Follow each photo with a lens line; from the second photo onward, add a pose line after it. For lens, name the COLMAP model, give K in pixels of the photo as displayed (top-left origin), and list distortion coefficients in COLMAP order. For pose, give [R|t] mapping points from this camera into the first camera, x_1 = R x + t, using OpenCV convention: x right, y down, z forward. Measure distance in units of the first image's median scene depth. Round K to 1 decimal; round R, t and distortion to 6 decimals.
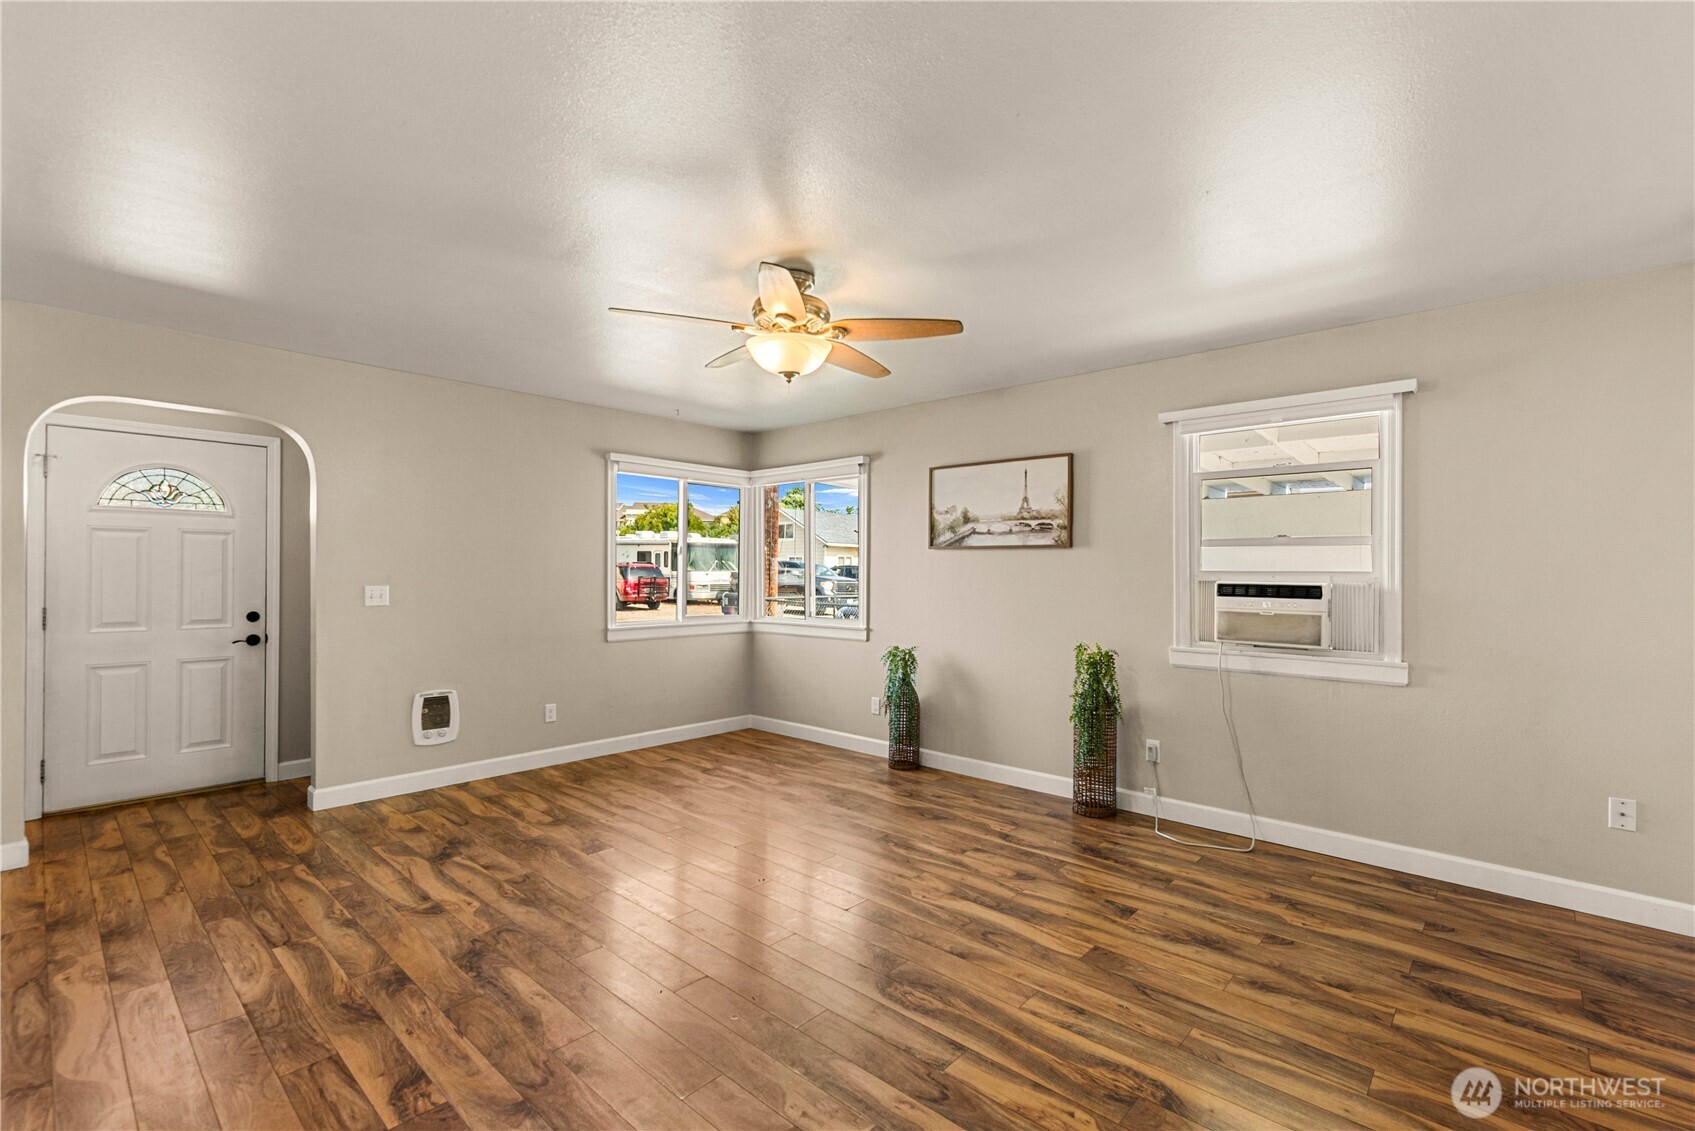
lens RADIAL K [[746.0, 0, 853.9], [0, 746.0, 571.8], [0, 0, 1]] dist [0.003308, -0.000098]
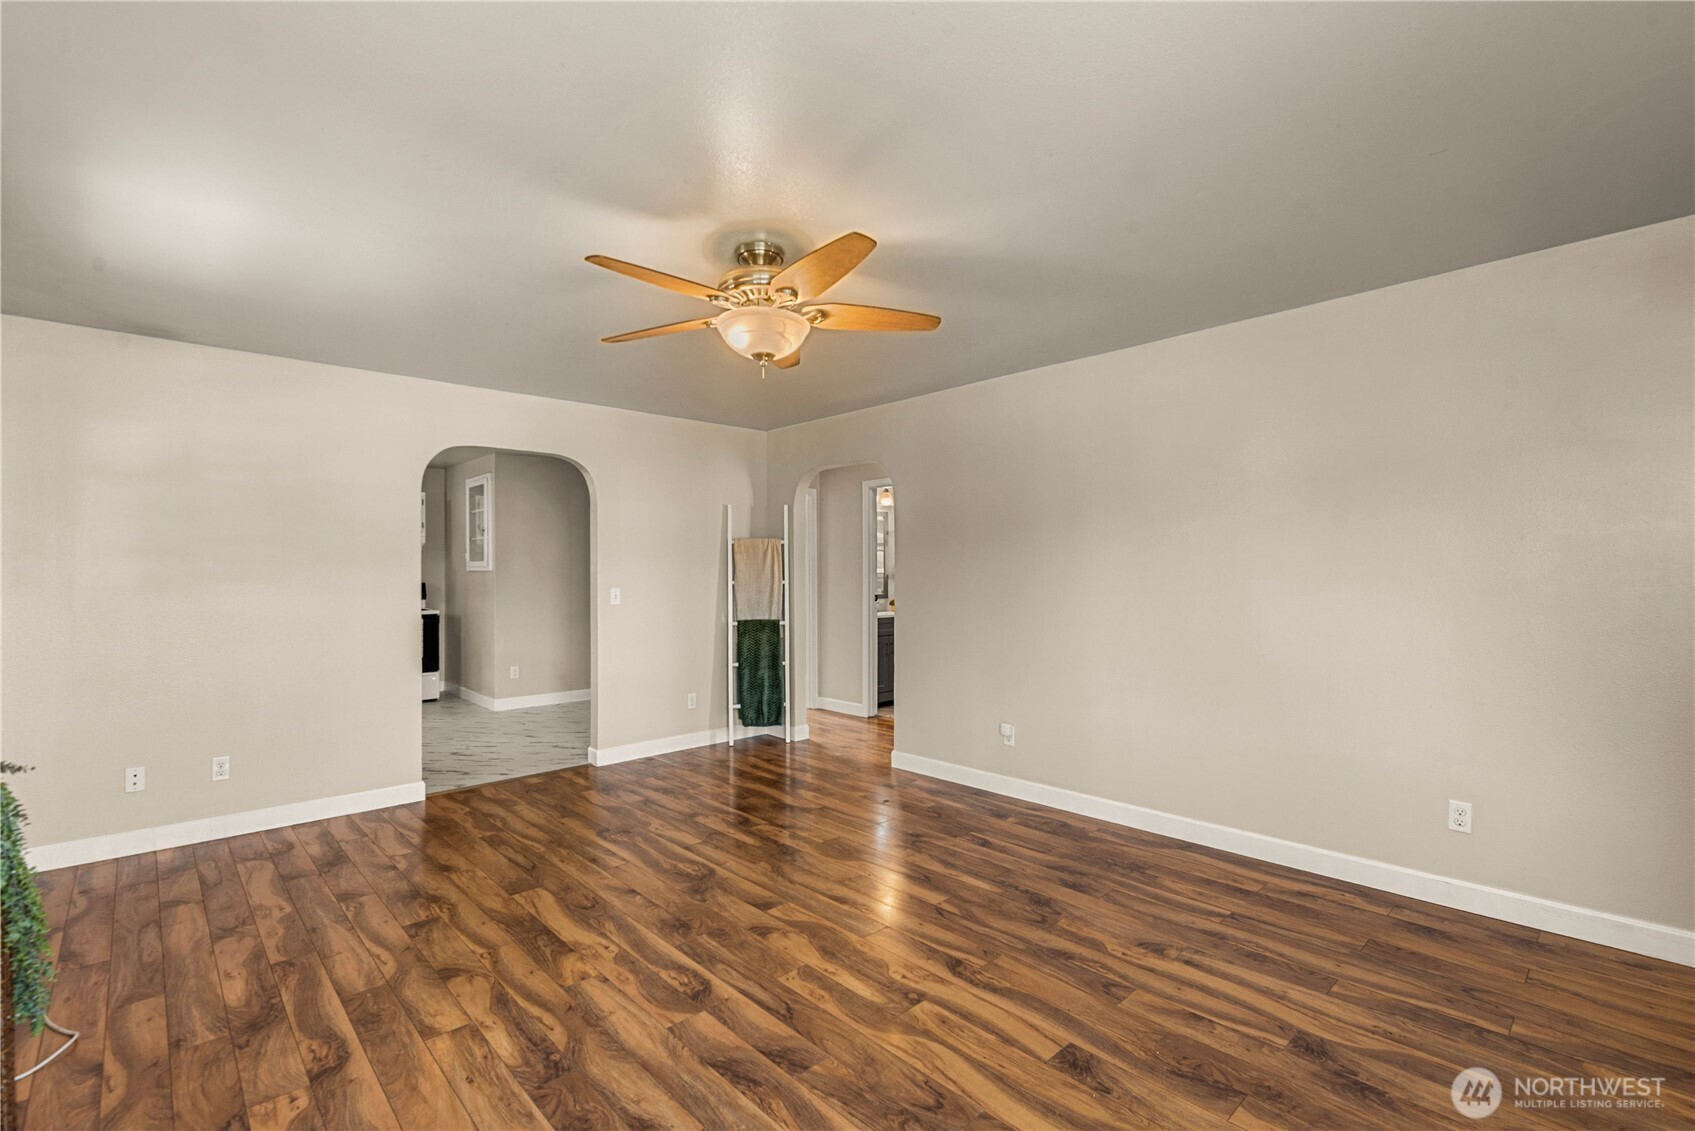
lens RADIAL K [[746.0, 0, 853.9], [0, 746.0, 571.8], [0, 0, 1]] dist [0.003308, -0.000098]
pose [[-0.996937, 0.001378, 0.078194, -0.269907], [0.000958, 0.999985, -0.005415, 0.002914], [-0.078200, -0.005324, -0.996923, 1.905109]]
